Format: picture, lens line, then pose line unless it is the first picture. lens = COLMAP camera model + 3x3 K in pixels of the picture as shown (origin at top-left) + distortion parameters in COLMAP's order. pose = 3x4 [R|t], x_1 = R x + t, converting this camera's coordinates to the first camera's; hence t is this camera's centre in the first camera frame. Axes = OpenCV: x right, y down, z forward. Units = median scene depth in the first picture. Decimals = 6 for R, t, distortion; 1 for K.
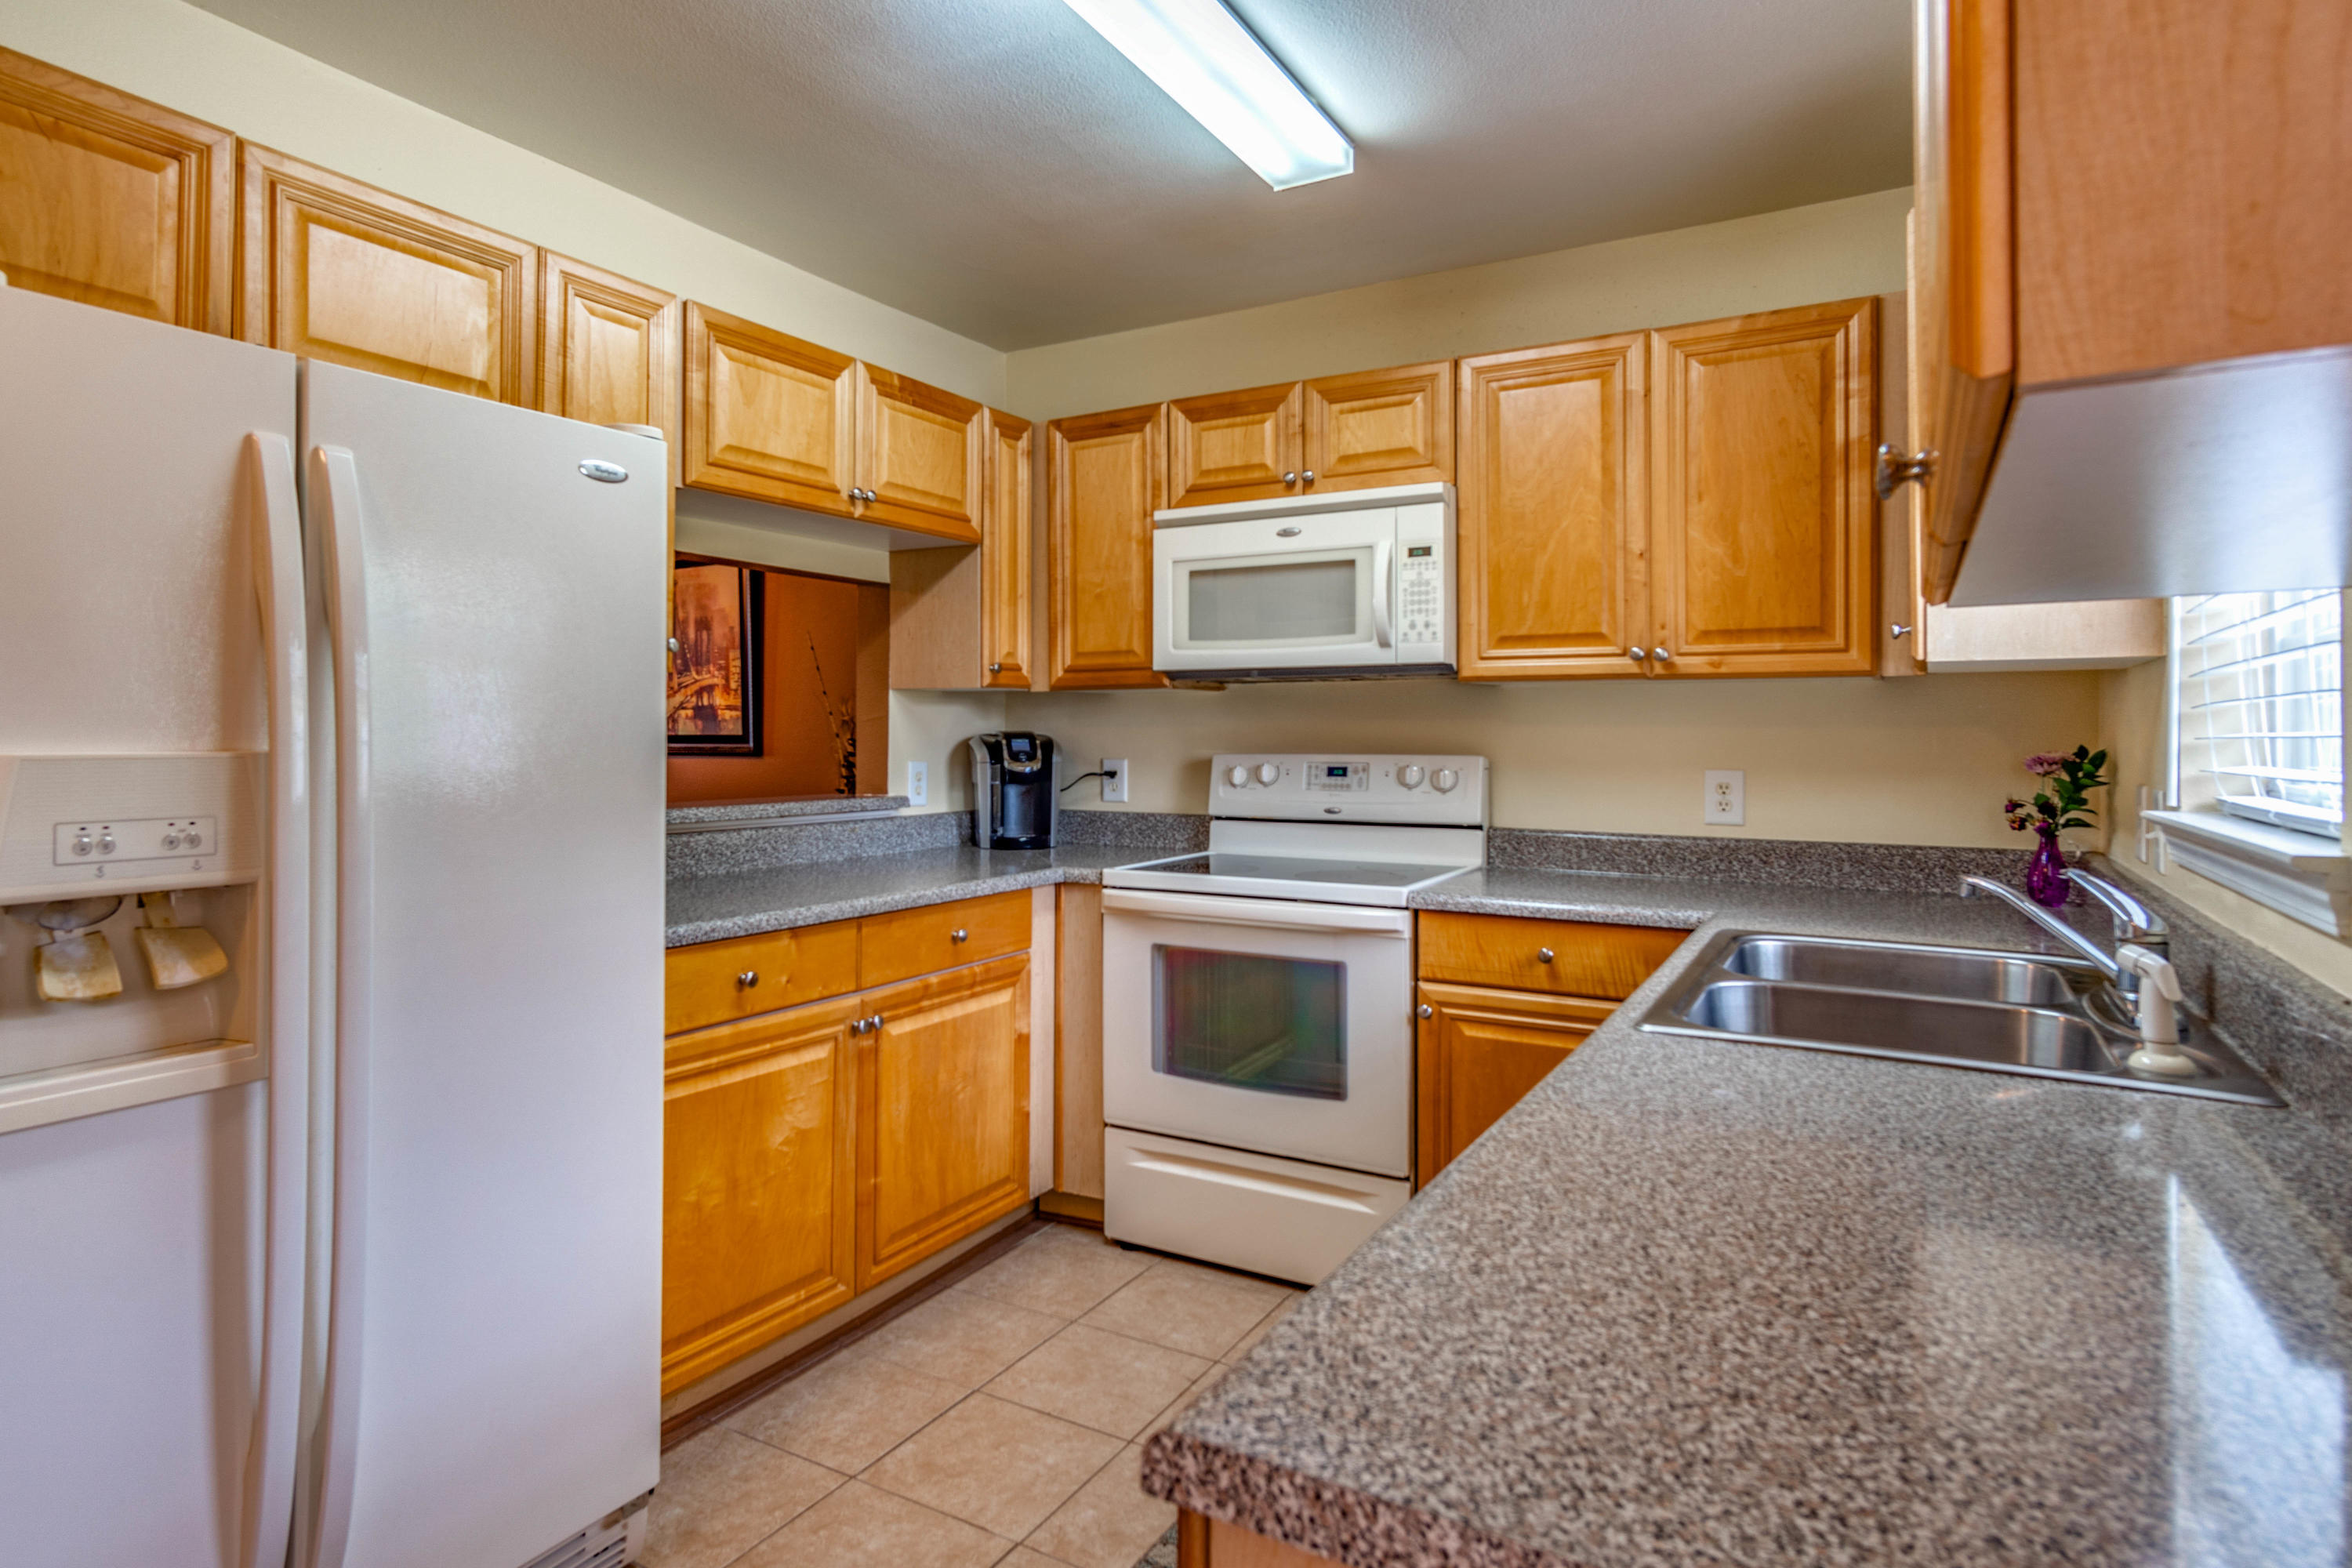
lens RADIAL K [[1296.5, 0, 1114.4], [0, 1296.5, 723.7], [0, 0, 1]] dist [0.001237, 0.004117]
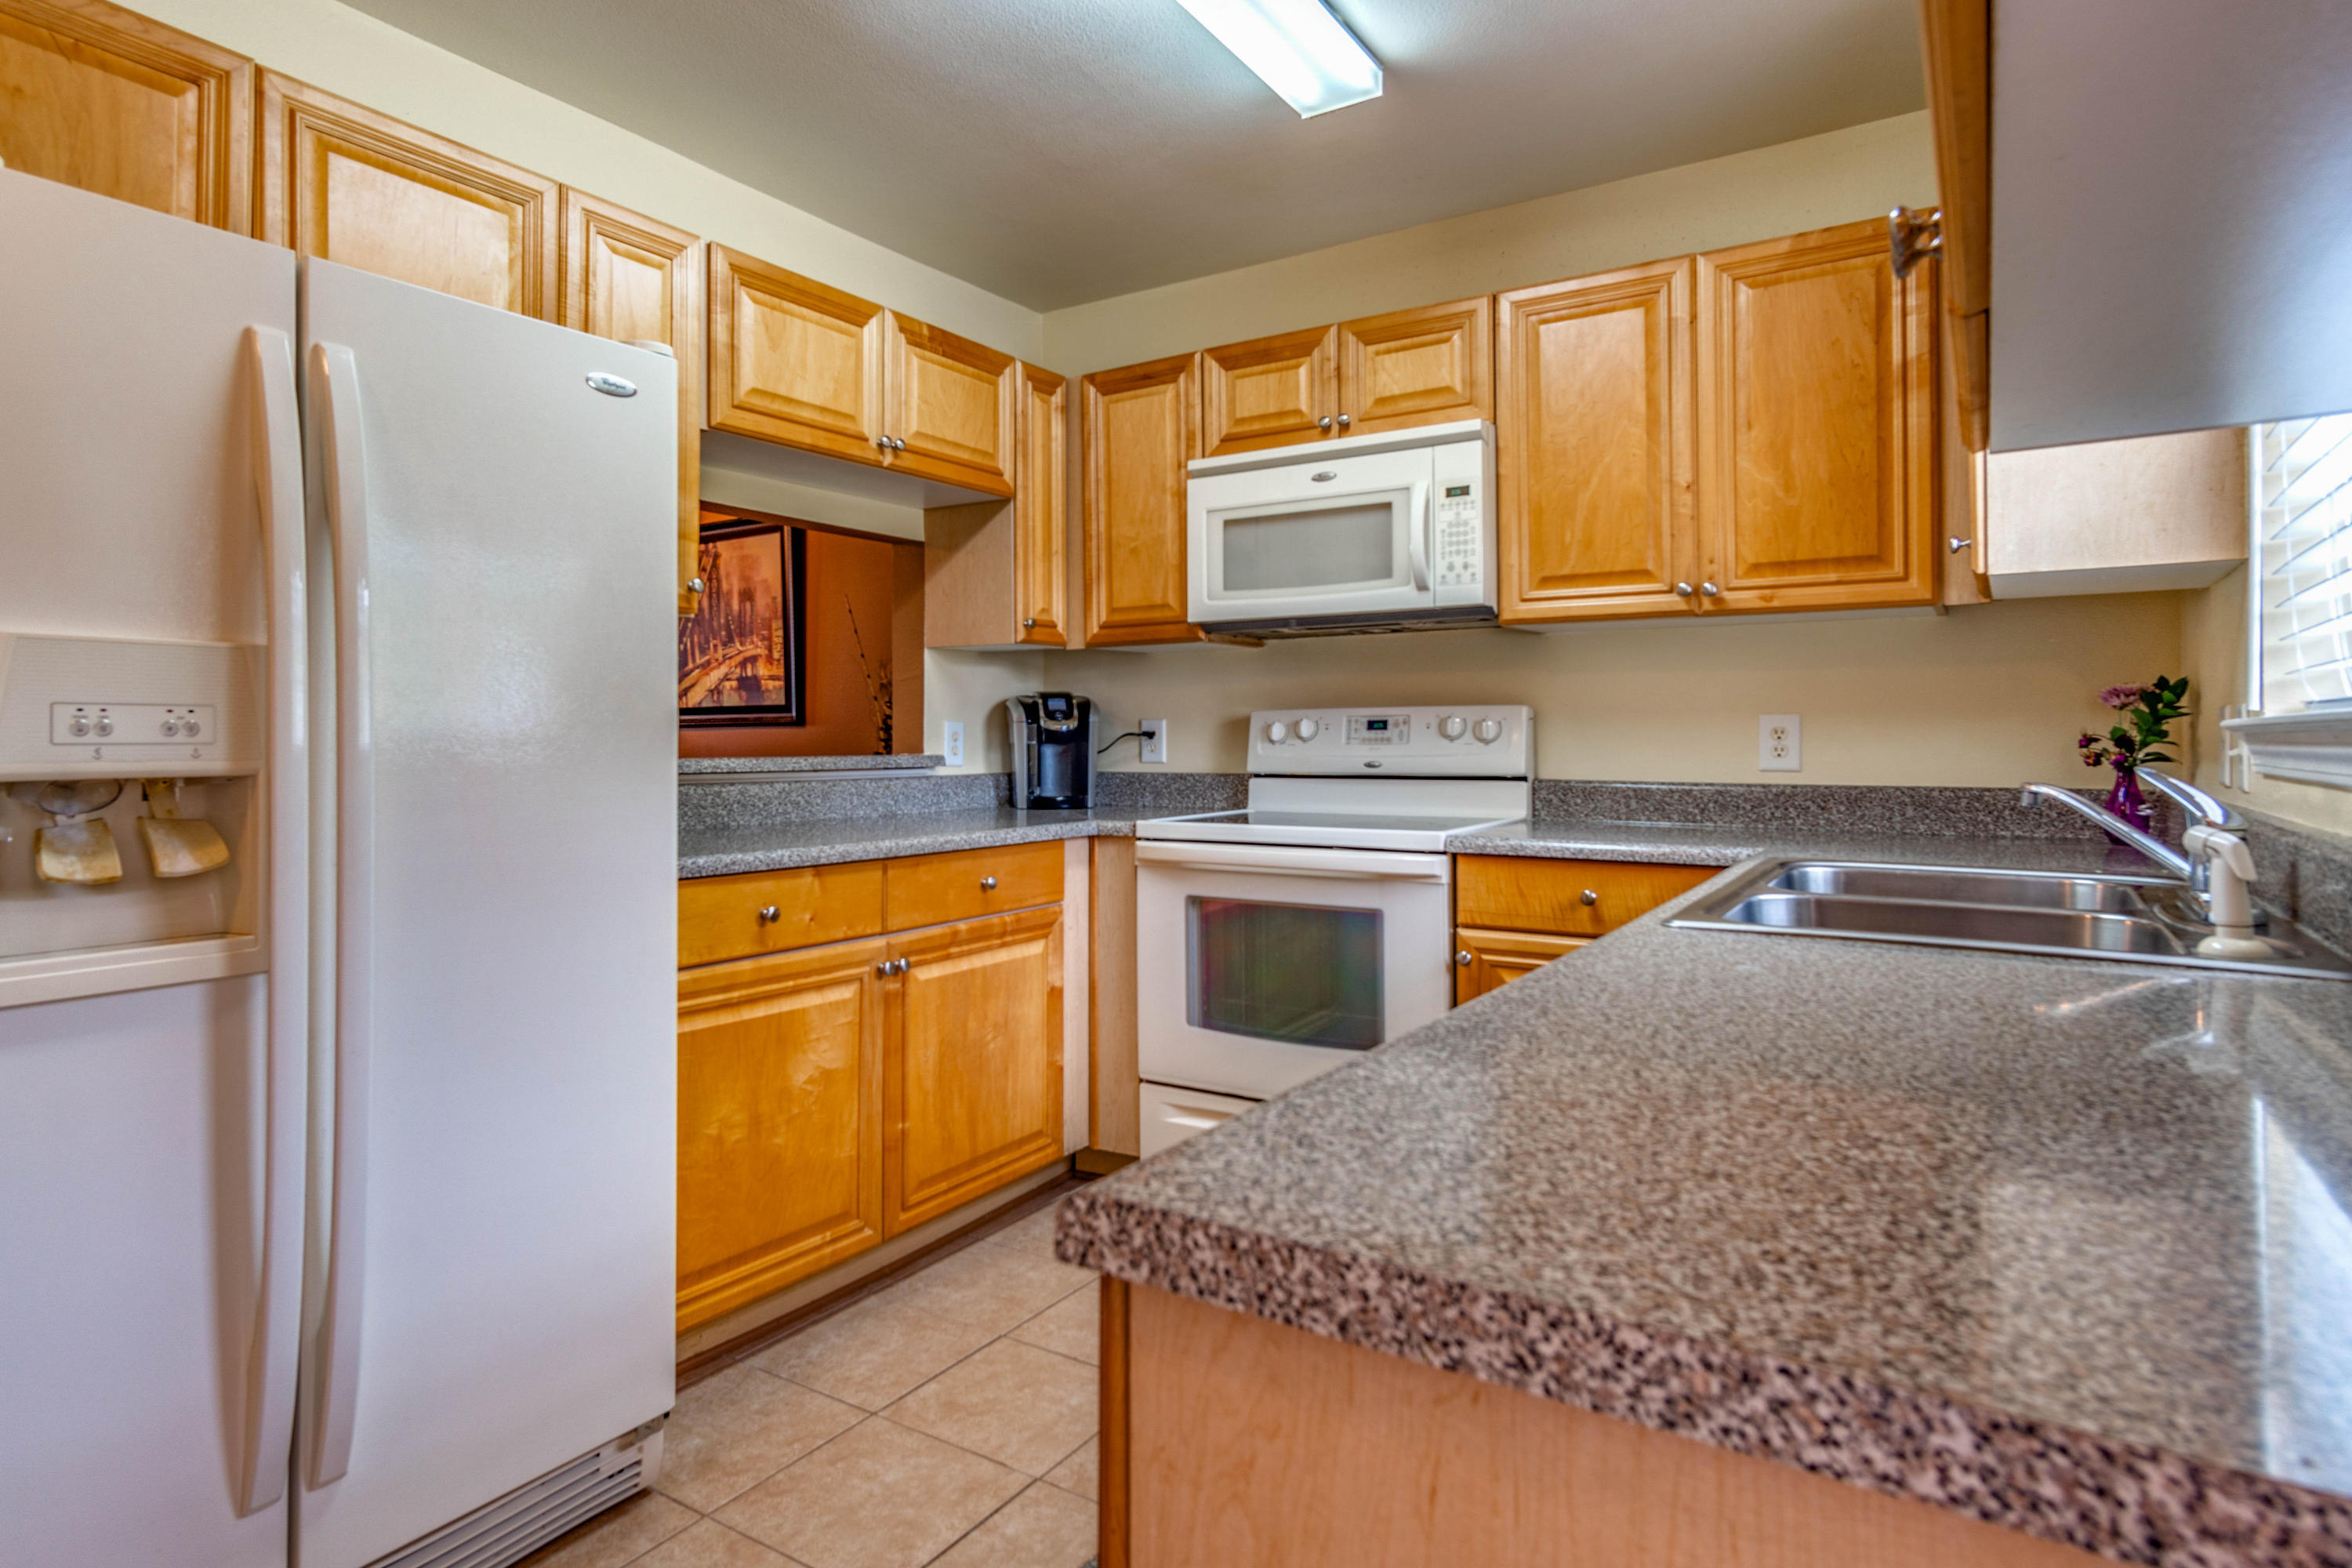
lens RADIAL K [[1296.5, 0, 1114.4], [0, 1296.5, 722.7], [0, 0, 1]] dist [0.001237, 0.004117]
pose [[0.998880, -0.006575, -0.046849, 0.031404], [0.006414, 0.999973, -0.003591, 0.060597], [0.046871, 0.003286, 0.998896, 0.020978]]
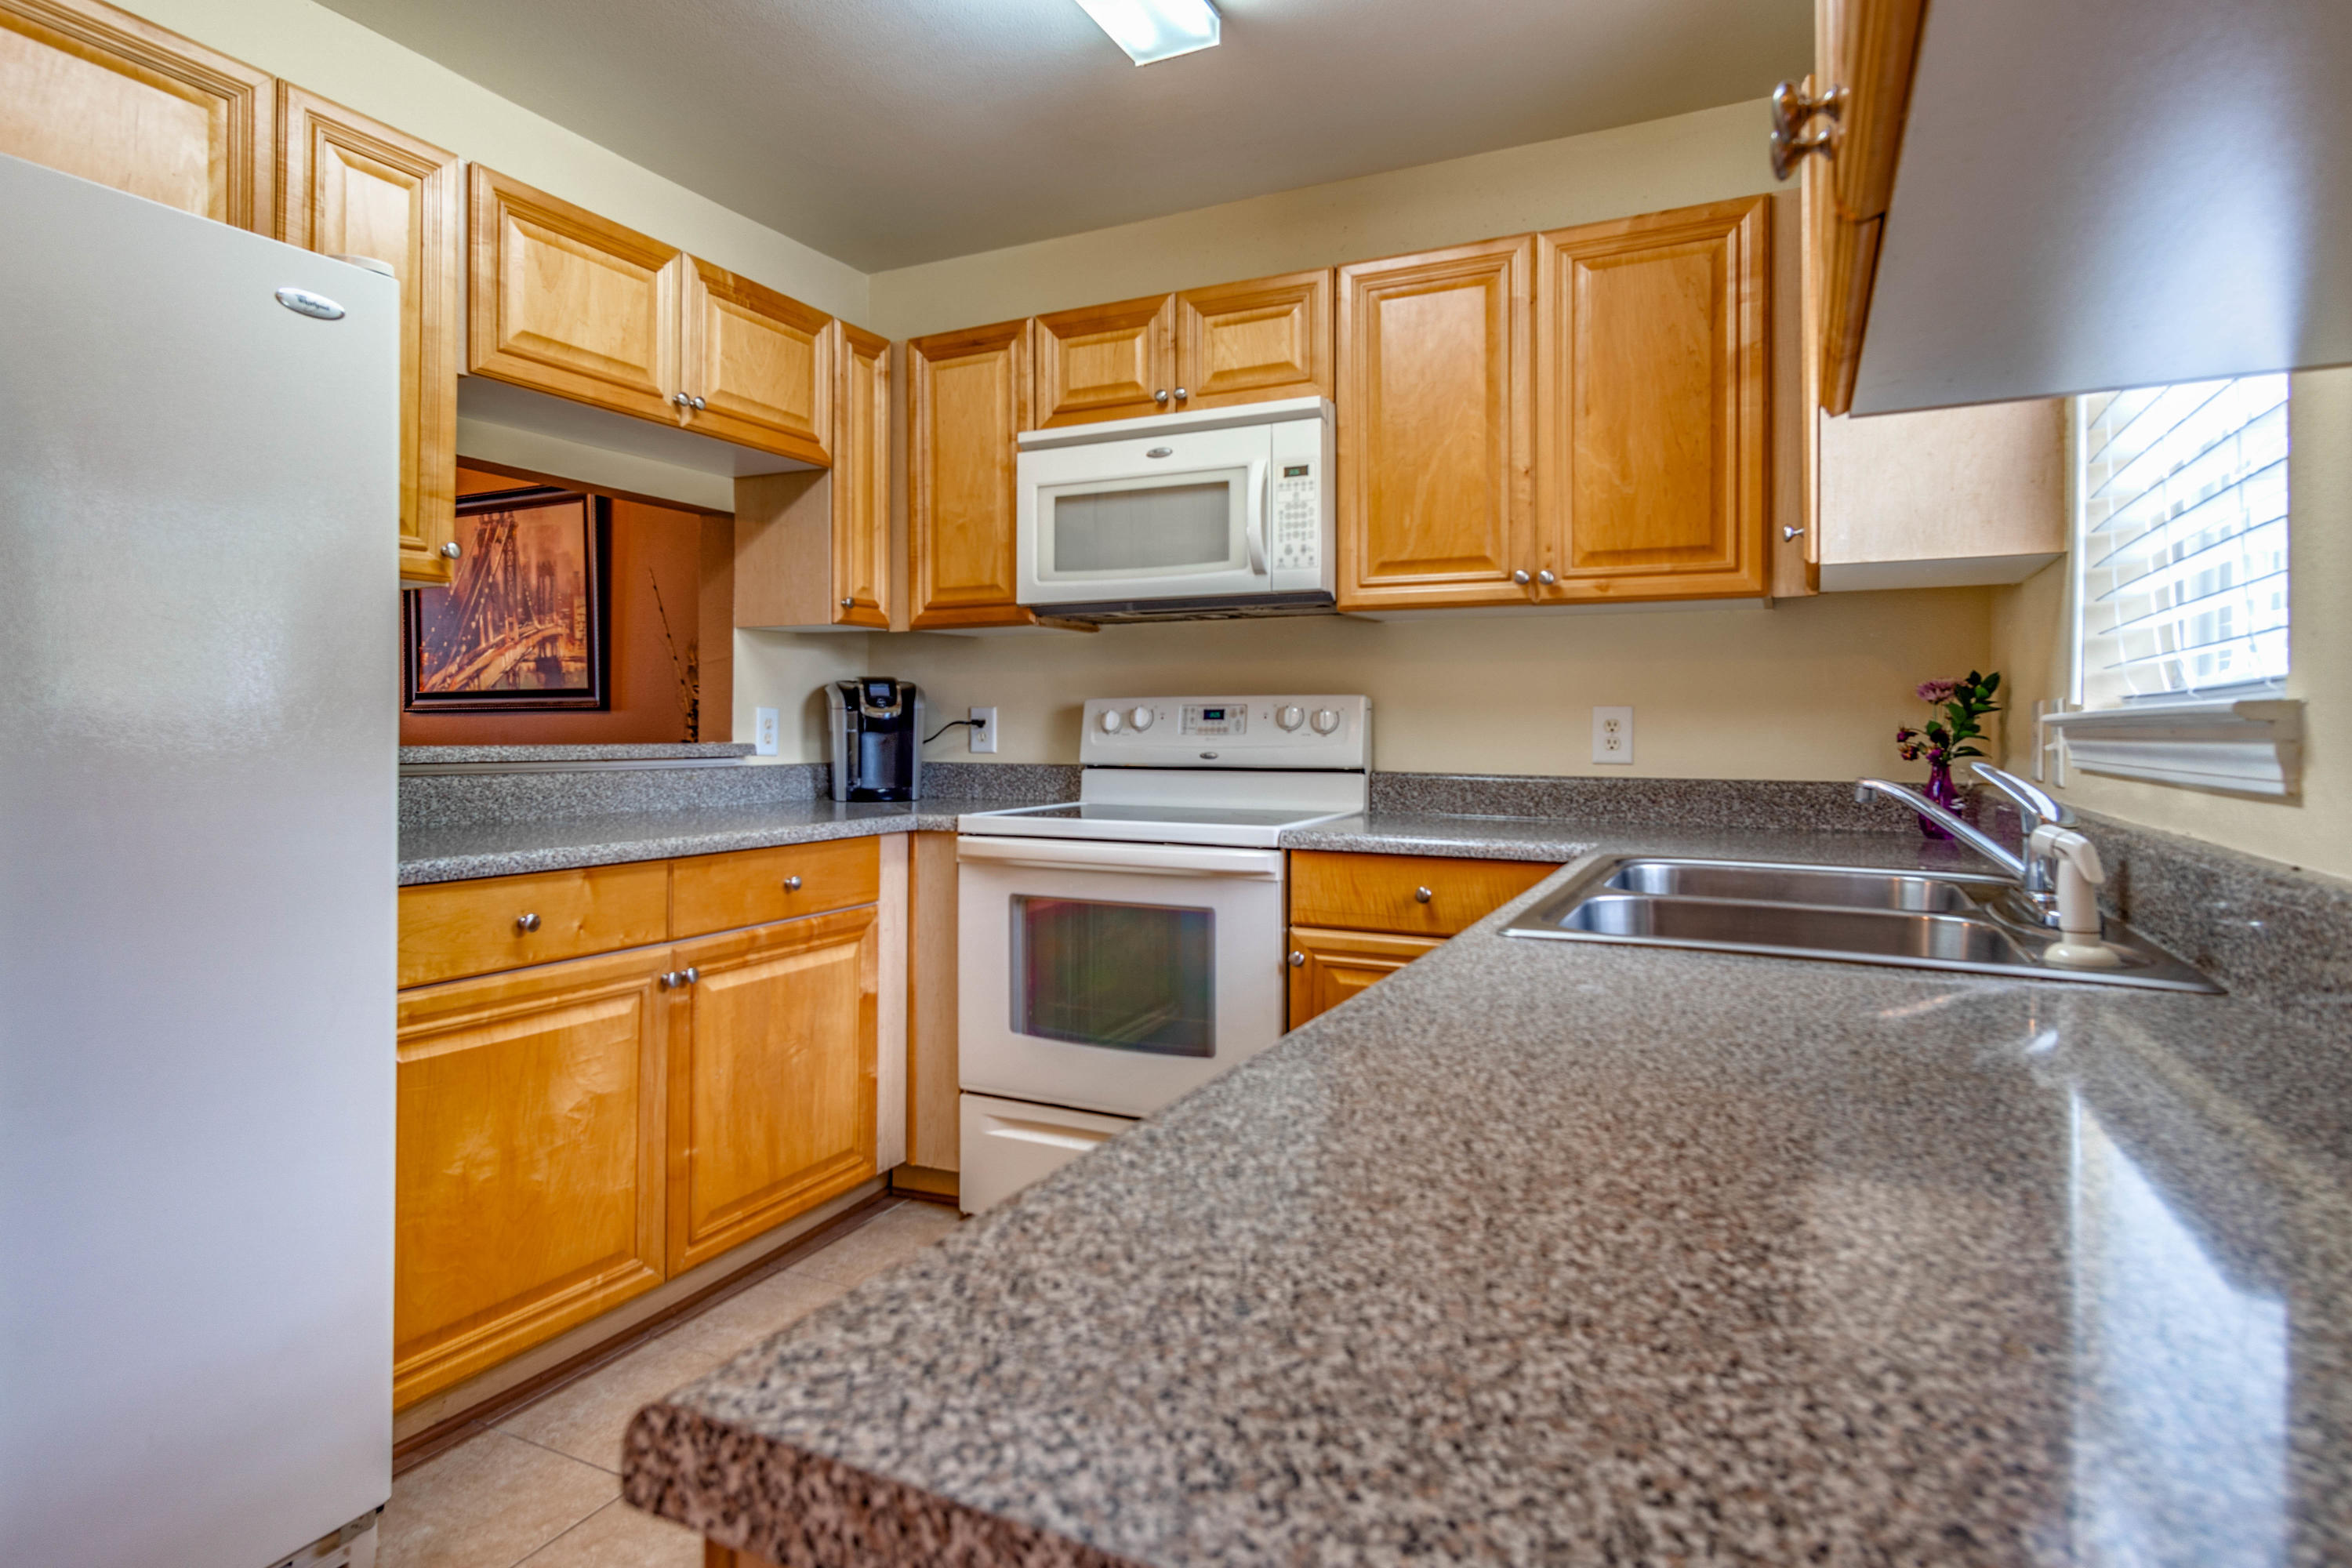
lens RADIAL K [[1296.5, 0, 1112.9], [0, 1296.5, 723.7], [0, 0, 1]] dist [0.001237, 0.004117]
pose [[0.997924, 0.000492, 0.064397, 0.061564], [-0.000845, 0.999985, 0.005466, 0.062304], [-0.064394, -0.005509, 0.997909, 0.106054]]
